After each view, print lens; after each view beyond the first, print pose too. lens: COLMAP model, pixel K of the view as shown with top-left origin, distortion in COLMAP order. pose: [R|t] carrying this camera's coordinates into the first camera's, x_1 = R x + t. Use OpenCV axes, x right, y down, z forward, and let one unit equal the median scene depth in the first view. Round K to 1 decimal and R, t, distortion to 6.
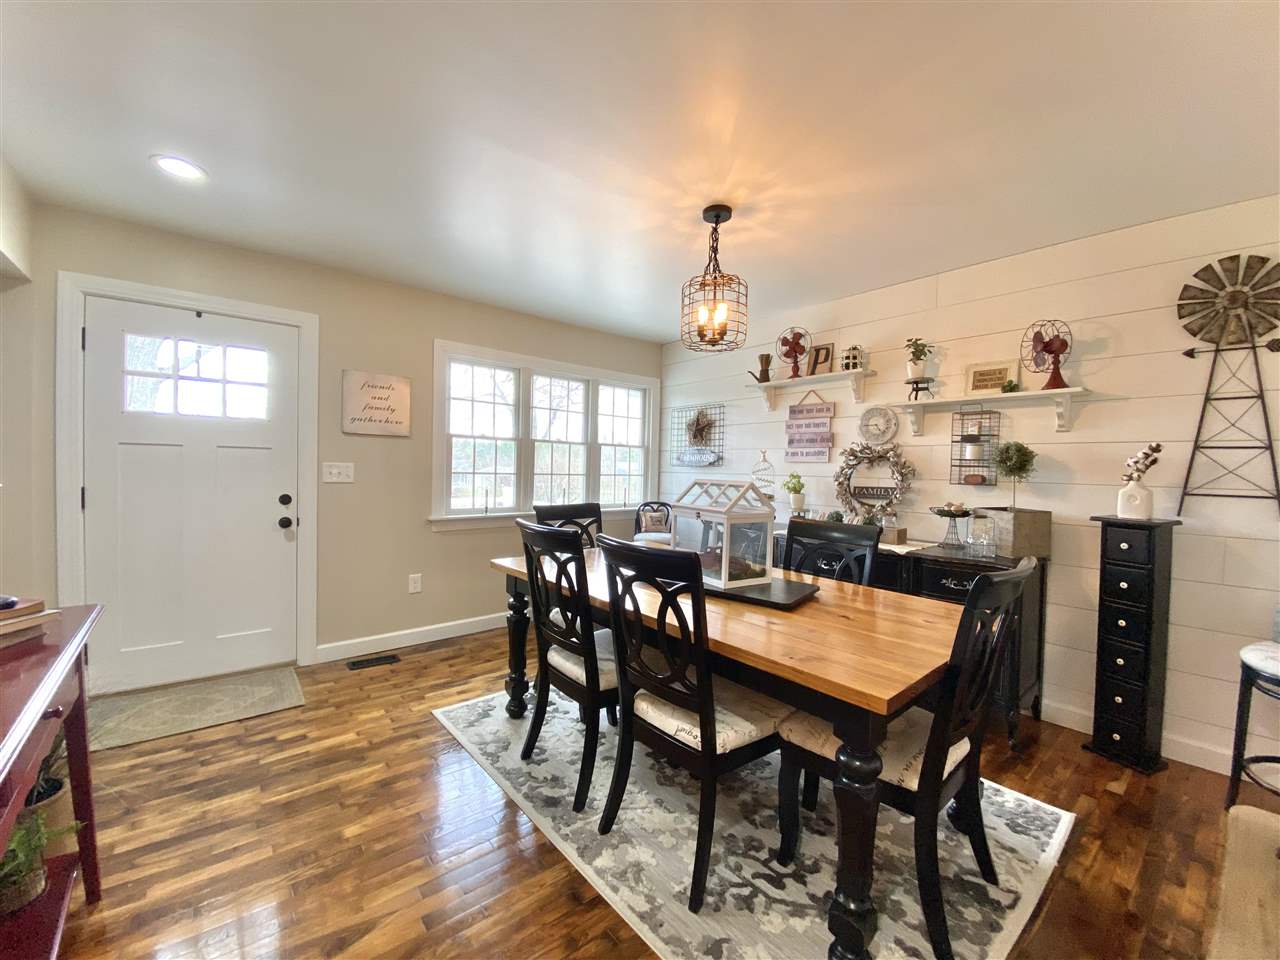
lens RADIAL K [[515.3, 0, 642.3], [0, 515.3, 480.4], [0, 0, 1]] dist [0.029580, -0.025534]
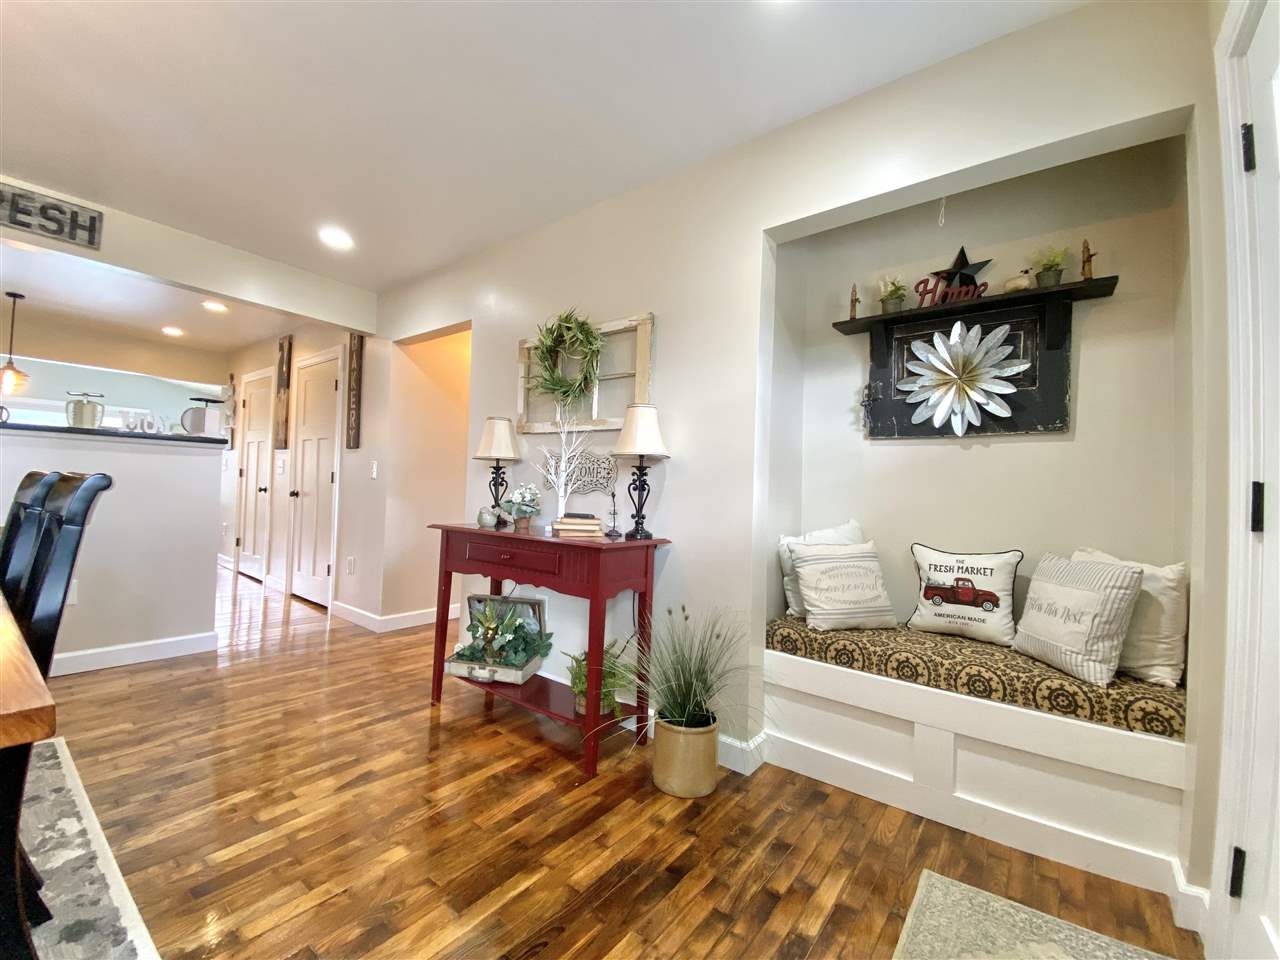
lens RADIAL K [[515.3, 0, 642.3], [0, 515.3, 480.4], [0, 0, 1]] dist [0.029580, -0.025534]
pose [[-0.973742, -0.060257, -0.219535, -0.746348], [-0.060475, 0.998153, -0.005733, 0.073163], [0.219475, 0.007694, -0.975588, 1.944014]]
